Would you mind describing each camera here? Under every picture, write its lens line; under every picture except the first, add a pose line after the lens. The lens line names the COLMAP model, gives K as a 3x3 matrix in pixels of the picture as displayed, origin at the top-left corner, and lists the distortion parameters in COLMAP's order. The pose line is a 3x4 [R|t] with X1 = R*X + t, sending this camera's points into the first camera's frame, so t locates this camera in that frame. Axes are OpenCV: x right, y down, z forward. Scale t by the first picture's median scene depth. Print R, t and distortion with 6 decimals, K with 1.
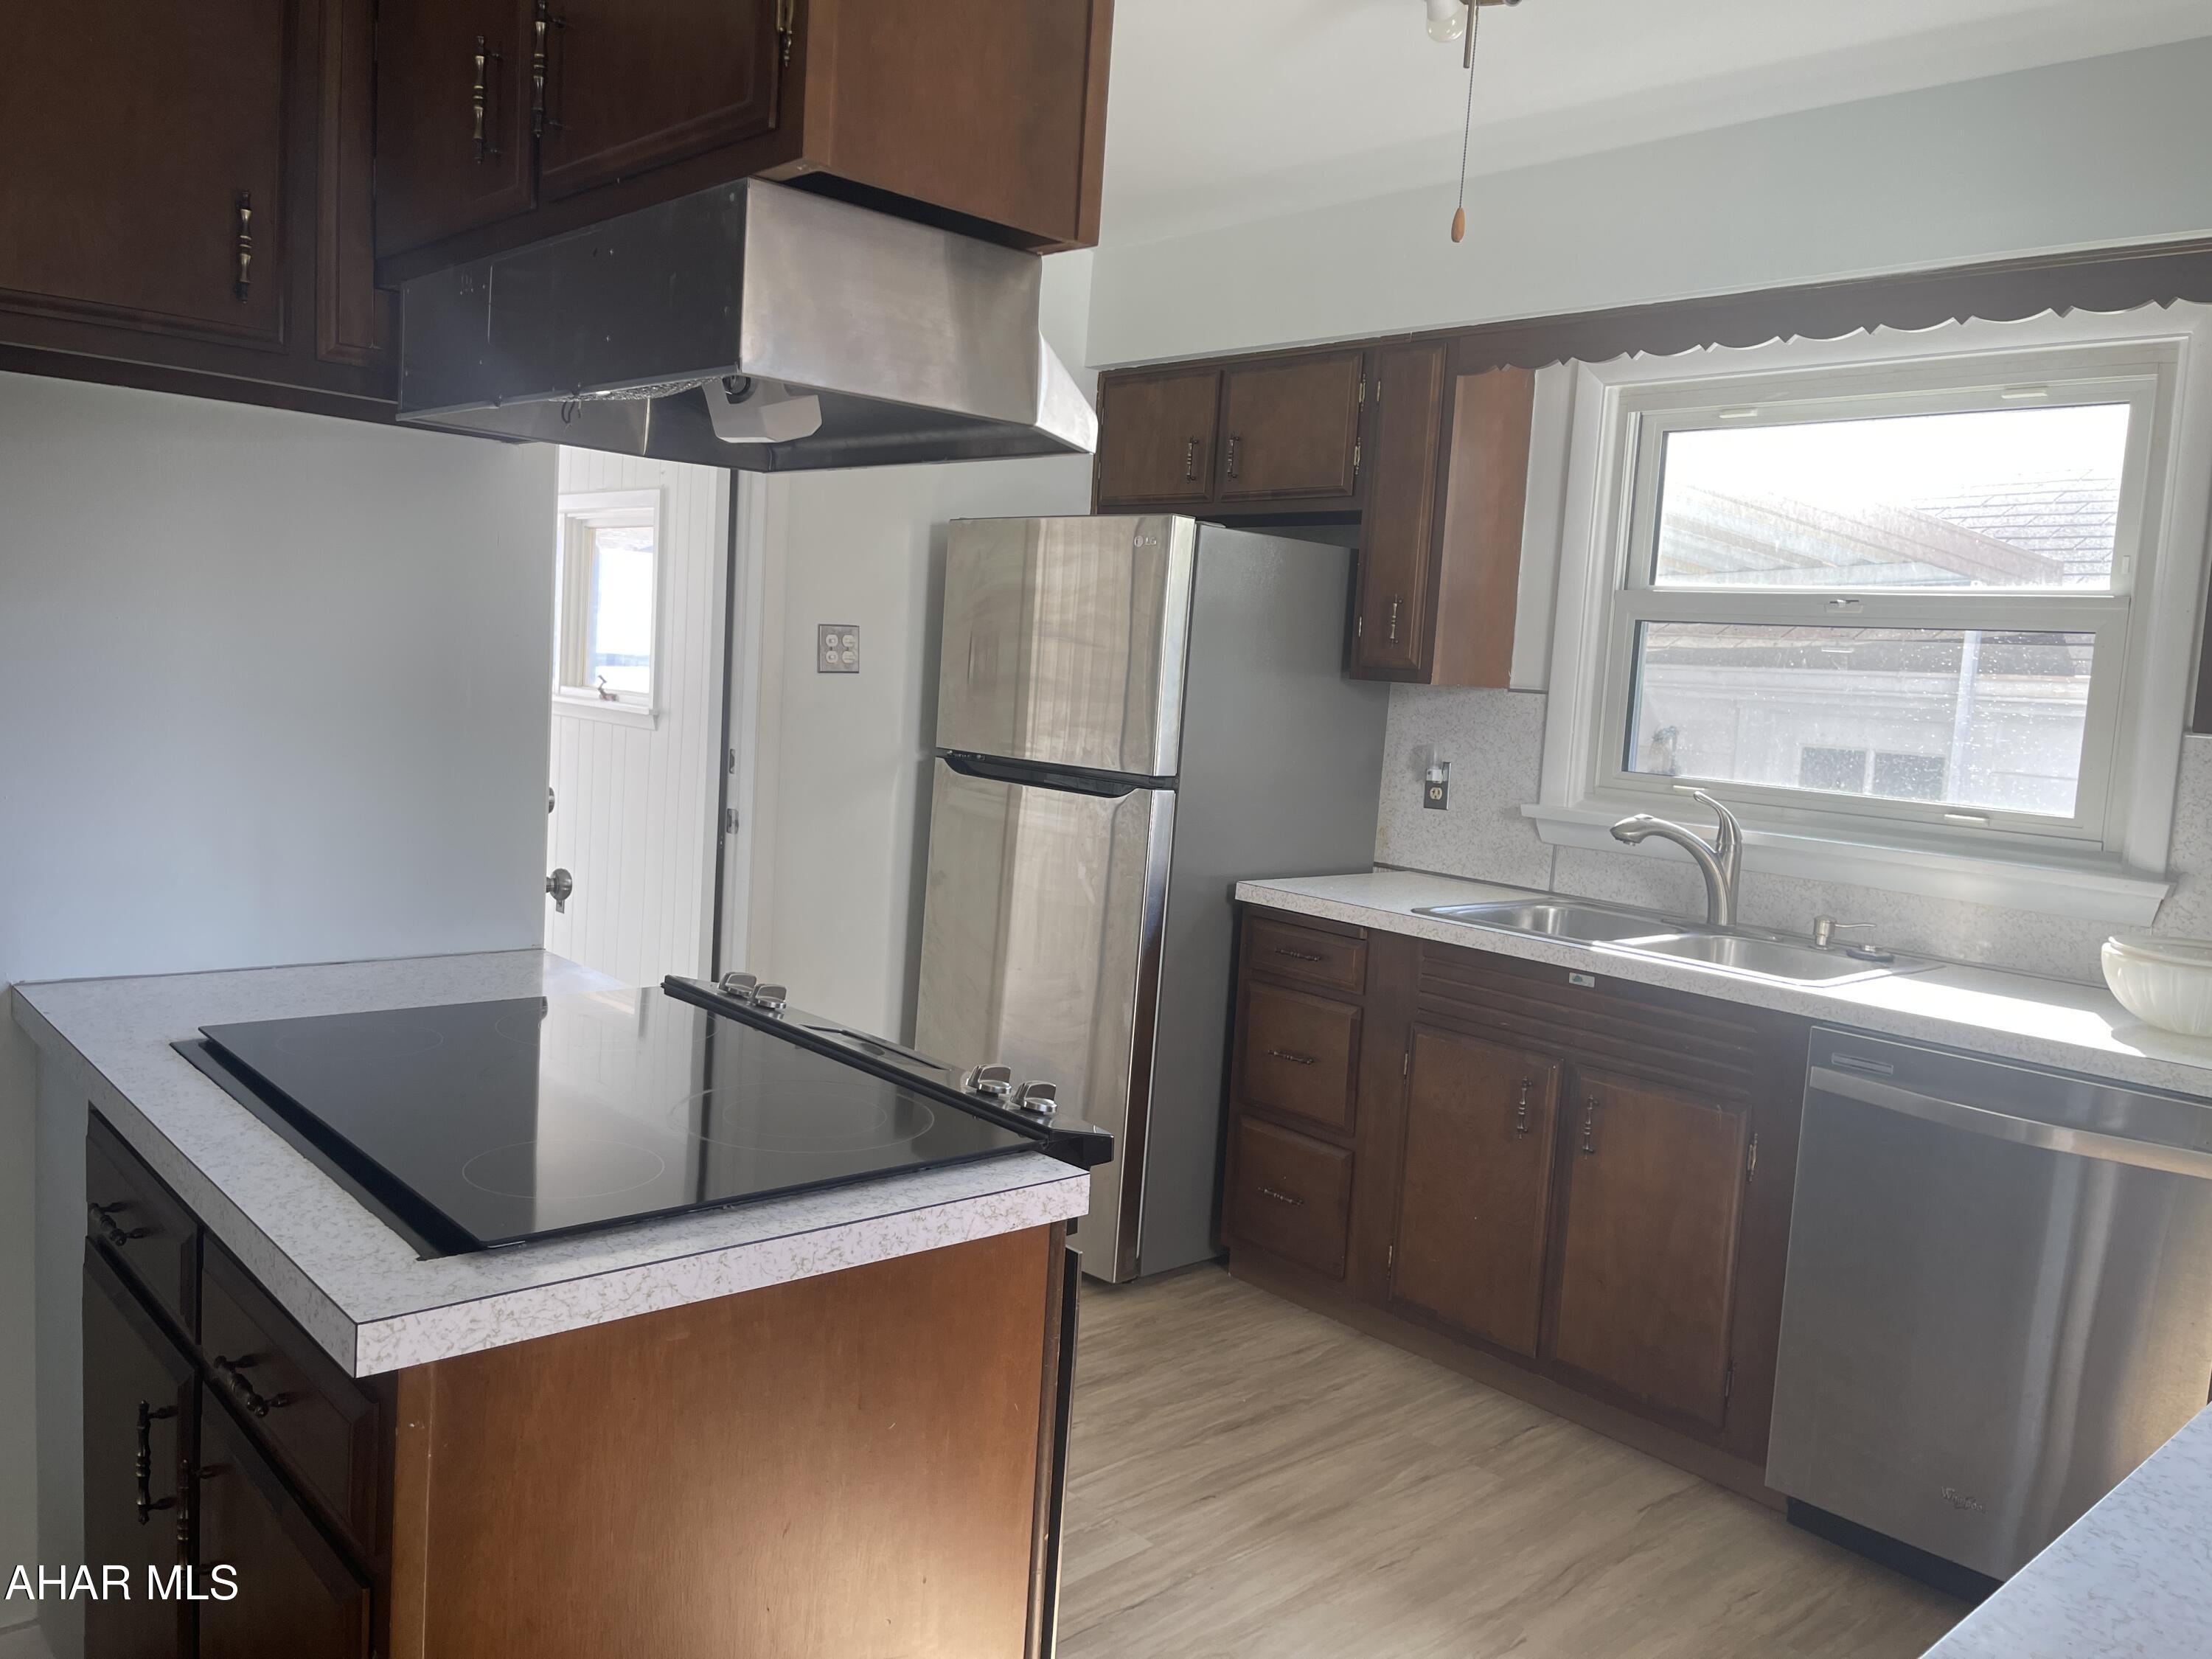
lens RADIAL K [[1671.7, 0, 1092.1], [0, 1671.7, 835.5], [0, 0, 1]] dist [0.041510, -0.042691]
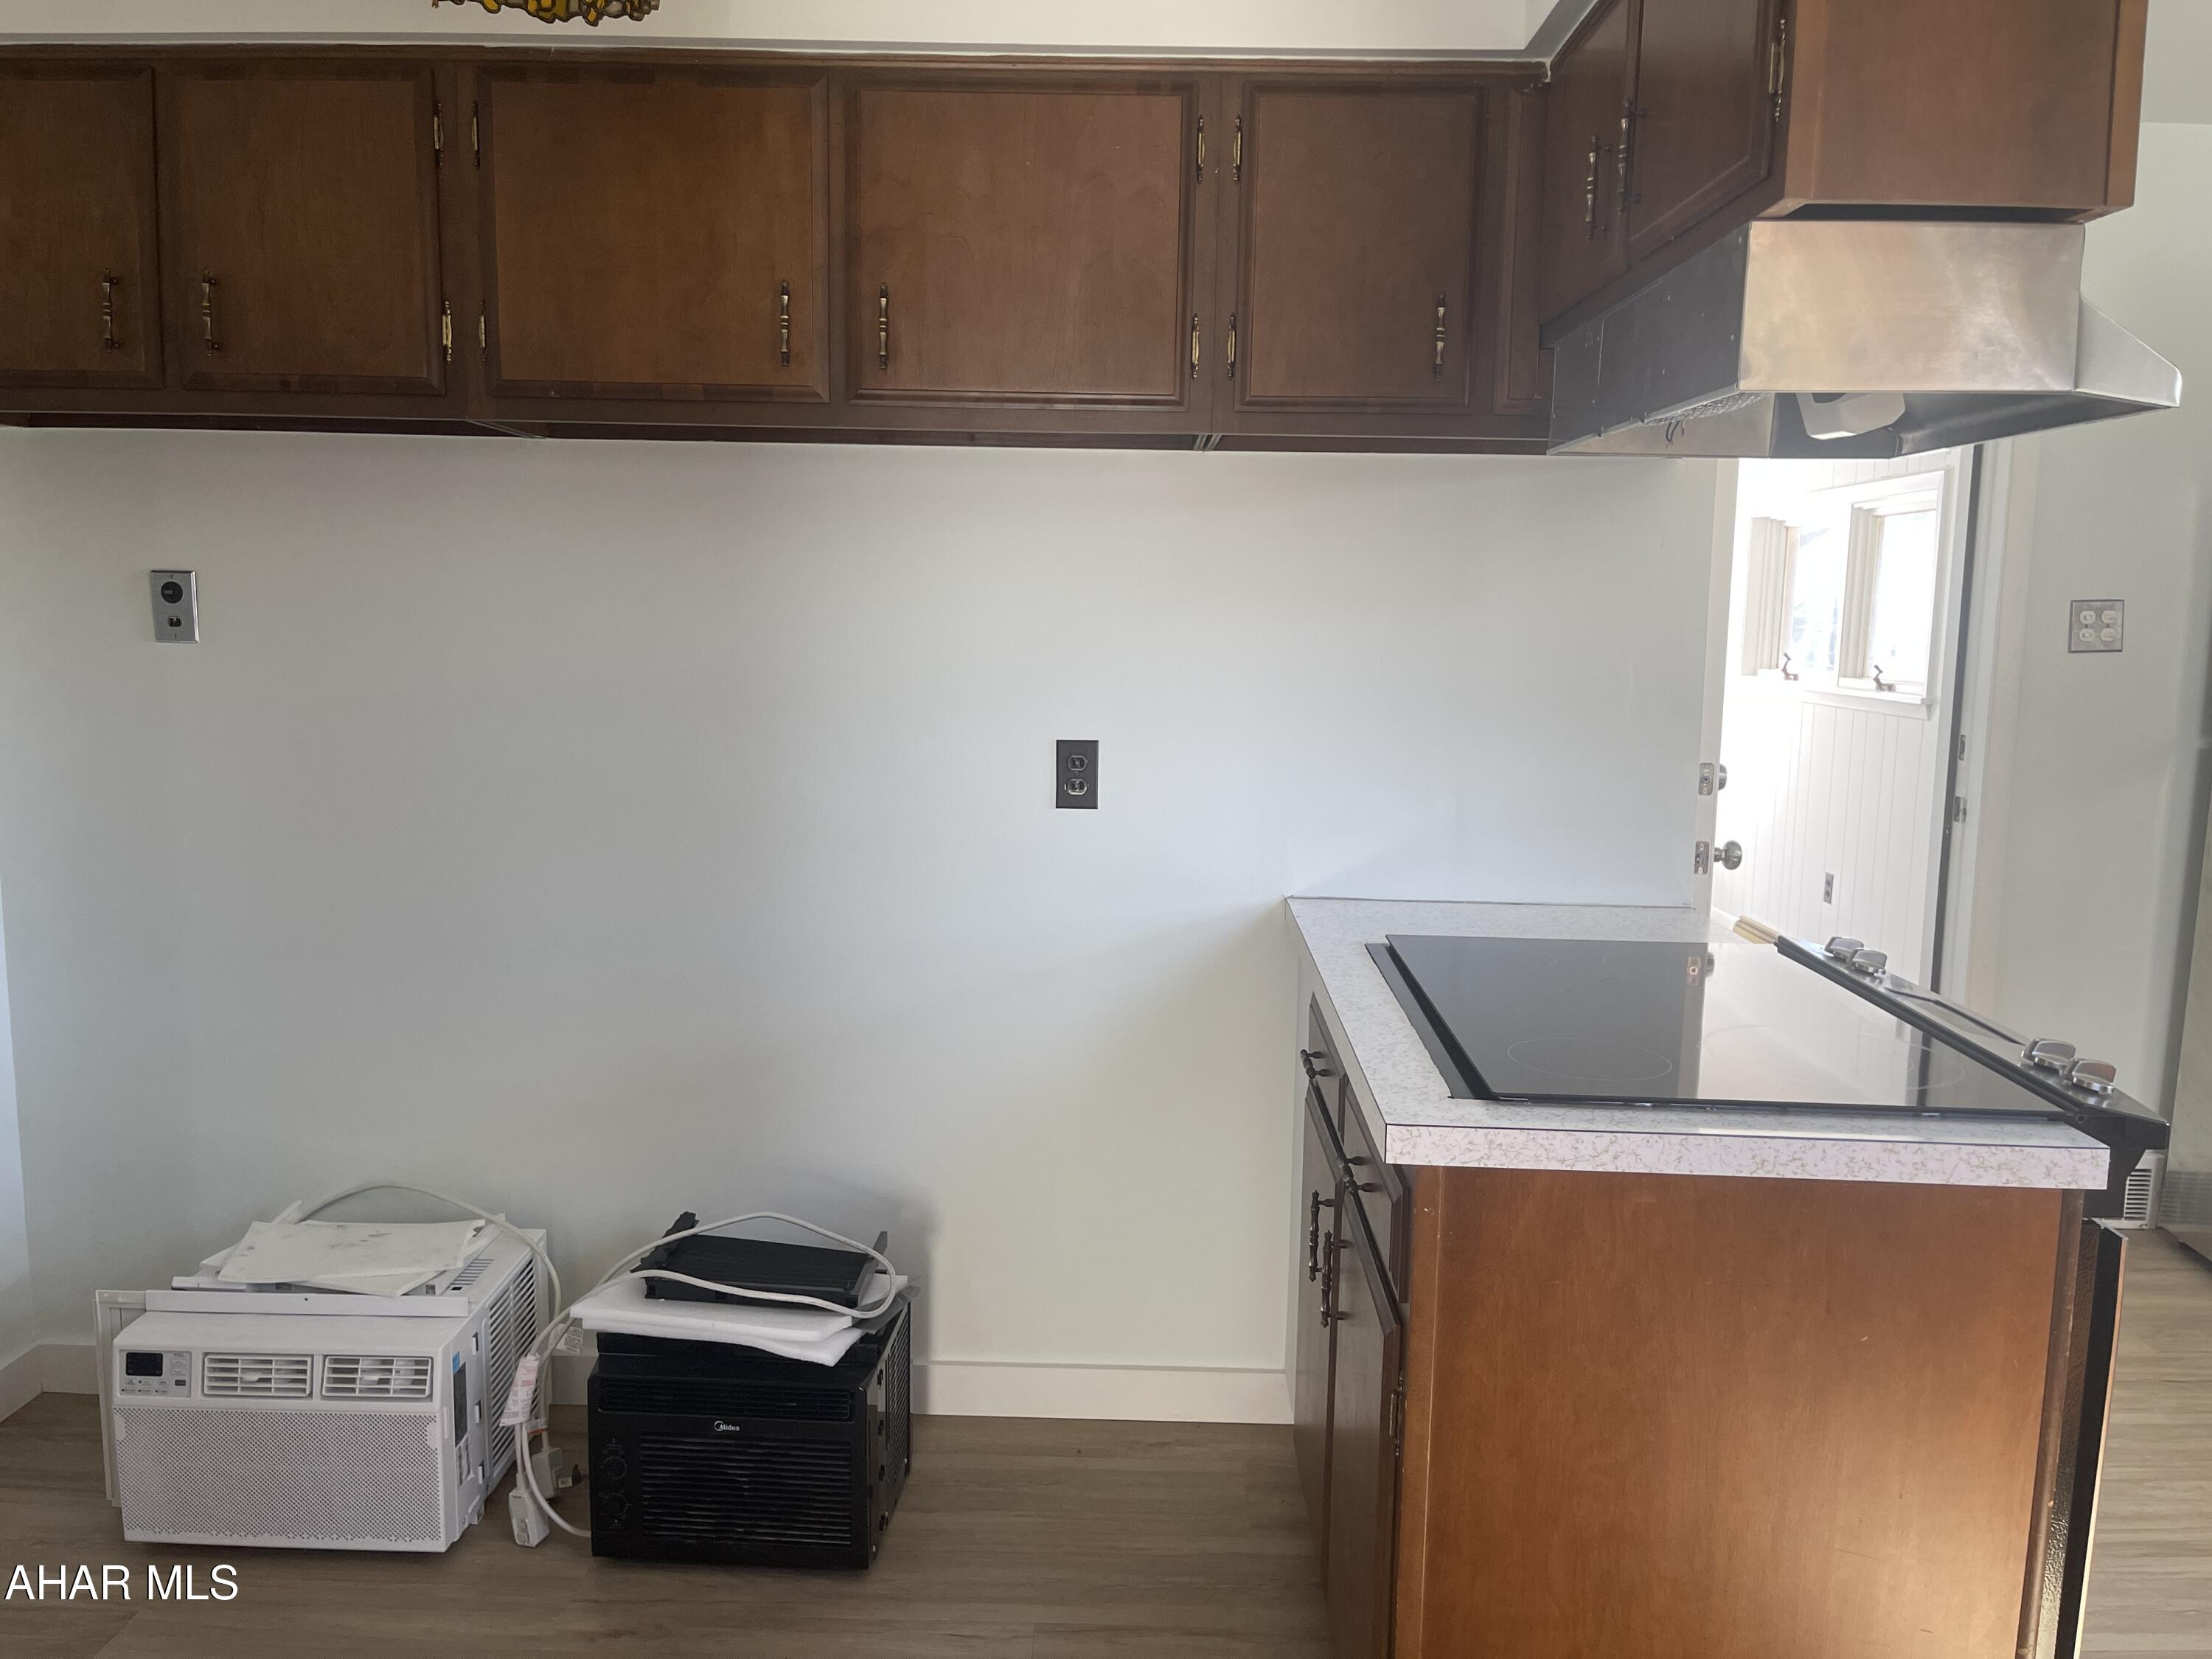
lens RADIAL K [[1671.7, 0, 1097.5], [0, 1671.7, 834.8], [0, 0, 1]] dist [0.041510, -0.042691]
pose [[0.723650, 0.040862, -0.688956, 0.228312], [-0.041040, 0.999027, 0.016146, 0.025663], [0.688946, 0.016591, 0.724623, -0.118163]]
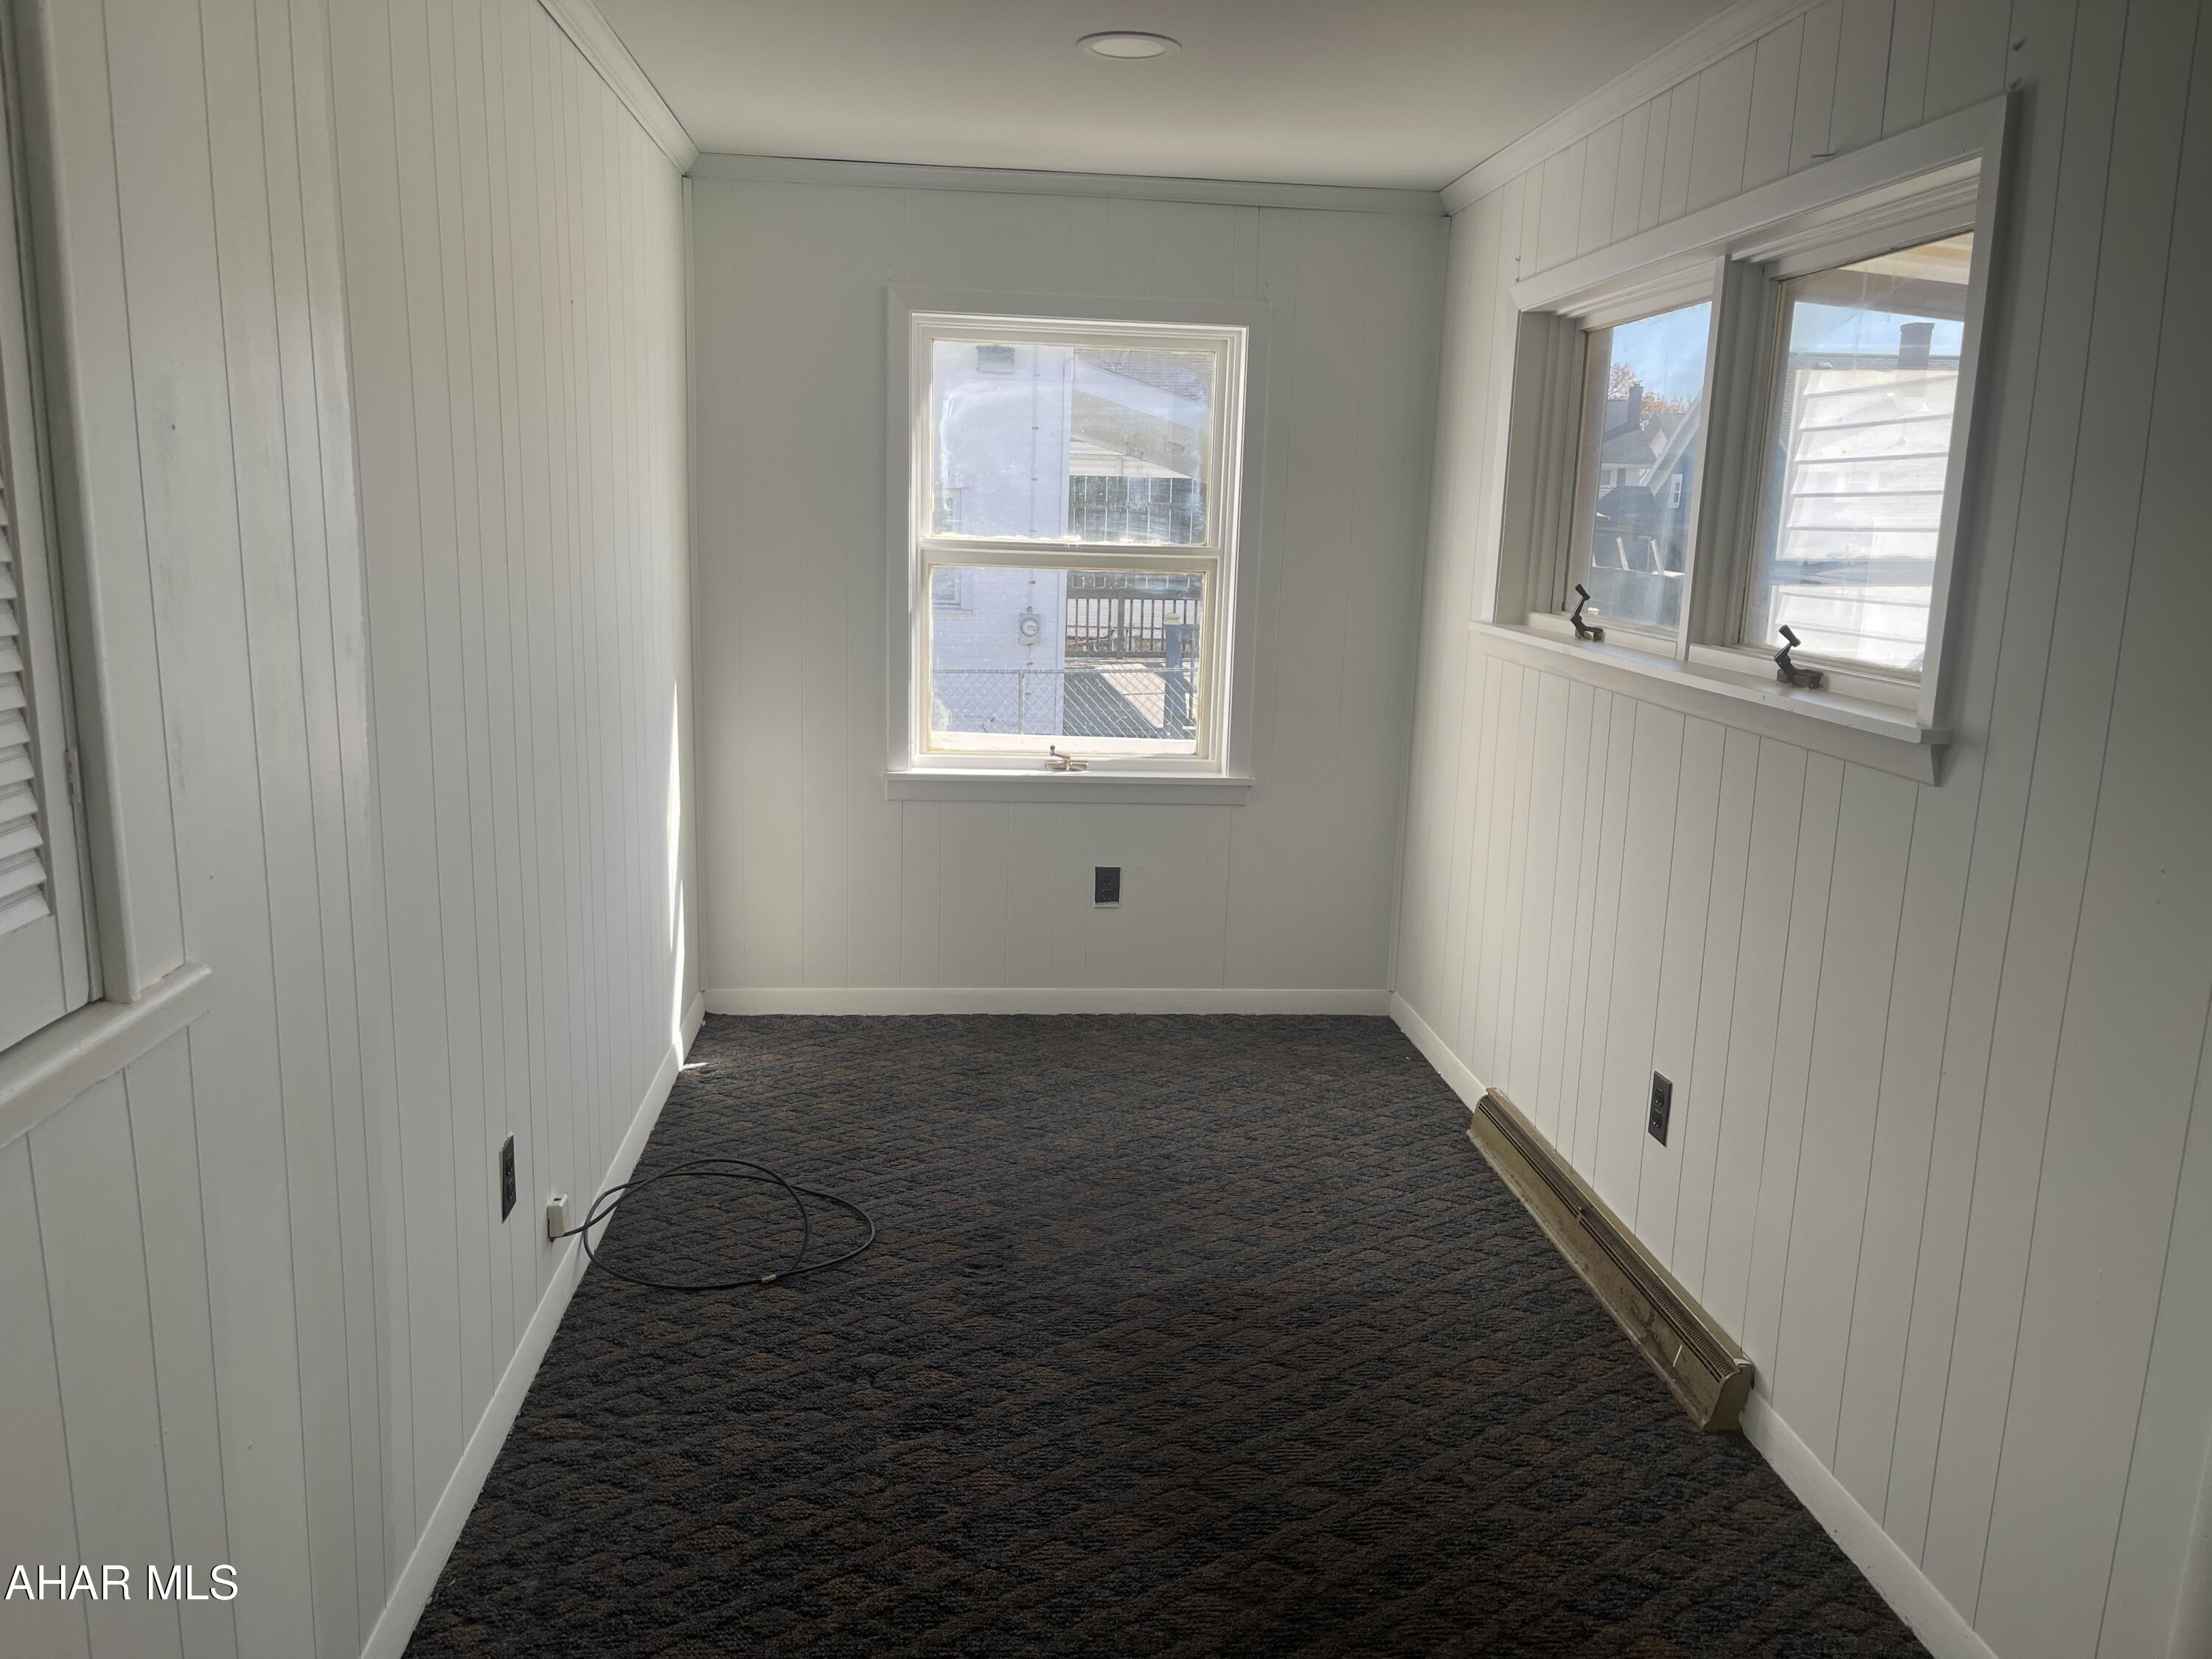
lens RADIAL K [[1671.7, 0, 1107.9], [0, 1671.7, 838.6], [0, 0, 1]] dist [0.041510, -0.042691]
pose [[0.795905, 0.075046, -0.600753, -0.641213], [-0.041472, 0.996715, 0.069565, -0.241495], [0.604000, -0.030453, 0.796403, 2.106379]]
